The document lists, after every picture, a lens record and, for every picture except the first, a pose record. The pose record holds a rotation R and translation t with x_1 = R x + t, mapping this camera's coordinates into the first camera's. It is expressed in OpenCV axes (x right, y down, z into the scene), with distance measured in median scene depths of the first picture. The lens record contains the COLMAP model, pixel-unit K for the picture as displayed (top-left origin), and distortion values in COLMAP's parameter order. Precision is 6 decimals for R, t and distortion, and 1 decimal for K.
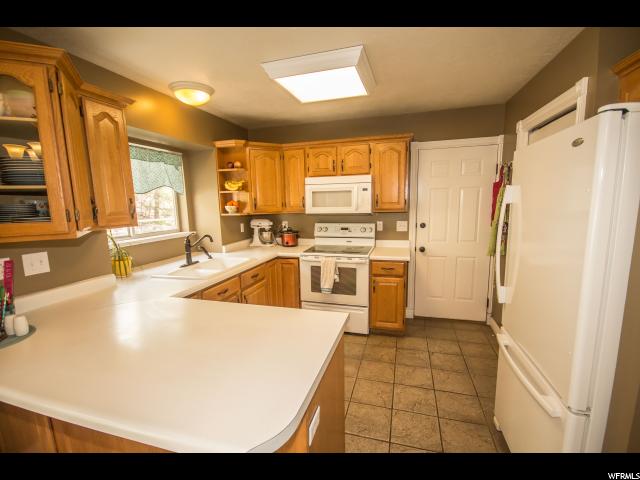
lens RADIAL K [[295.5, 0, 316.7], [0, 295.5, 248.2], [0, 0, 1]] dist [0.002965, -0.007153]
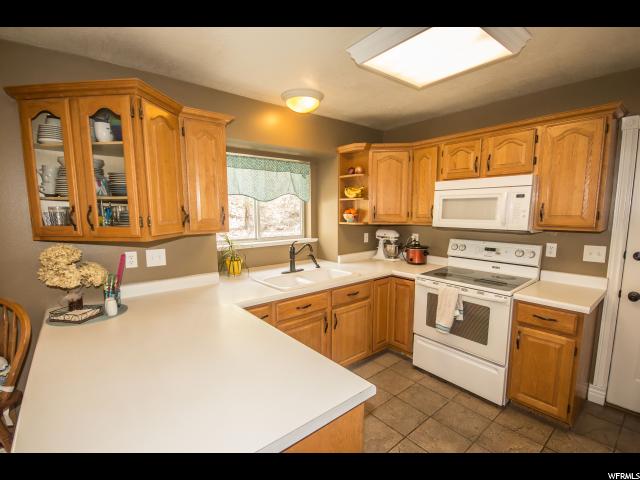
lens RADIAL K [[295.5, 0, 316.7], [0, 295.5, 248.2], [0, 0, 1]] dist [0.002965, -0.007153]
pose [[0.830496, 0.090217, -0.549670, 0.155427], [-0.100396, 0.994880, 0.011602, -0.037559], [0.547902, 0.045549, 0.835302, 0.170398]]
